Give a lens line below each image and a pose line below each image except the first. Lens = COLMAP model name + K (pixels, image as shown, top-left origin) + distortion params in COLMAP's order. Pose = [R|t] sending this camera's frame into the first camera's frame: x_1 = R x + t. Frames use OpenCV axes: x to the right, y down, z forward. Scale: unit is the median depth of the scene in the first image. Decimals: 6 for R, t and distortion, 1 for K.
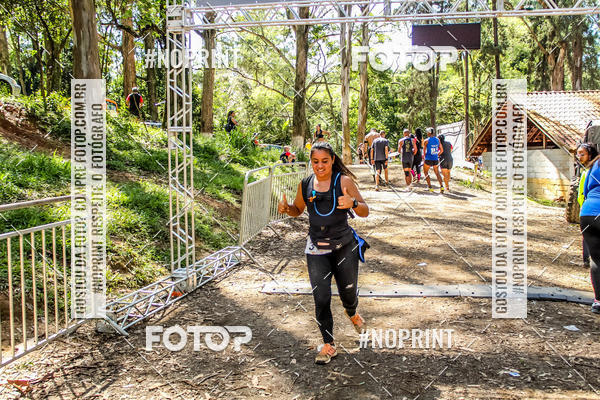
lens RADIAL K [[748.9, 0, 300.0], [0, 748.9, 200.0], [0, 0, 1]] dist [-0.090222, 0.007515]
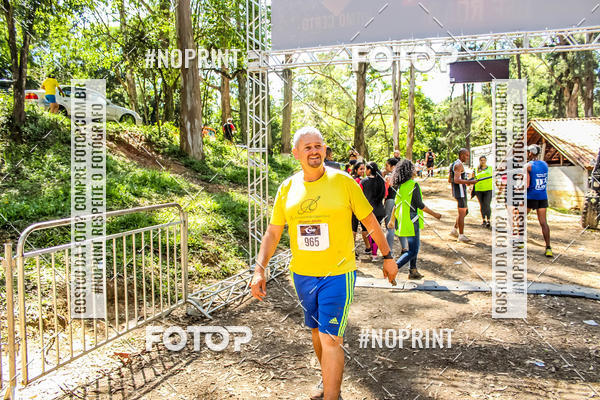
lens RADIAL K [[508.7, 0, 300.0], [0, 508.7, 200.0], [0, 0, 1]] dist [-0.162540, 0.155267]
pose [[0.990158, 0.007266, -0.139764, 0.019942], [-0.007347, 0.999973, -0.000065, -0.010358], [0.139760, 0.001091, 0.990185, 0.144304]]
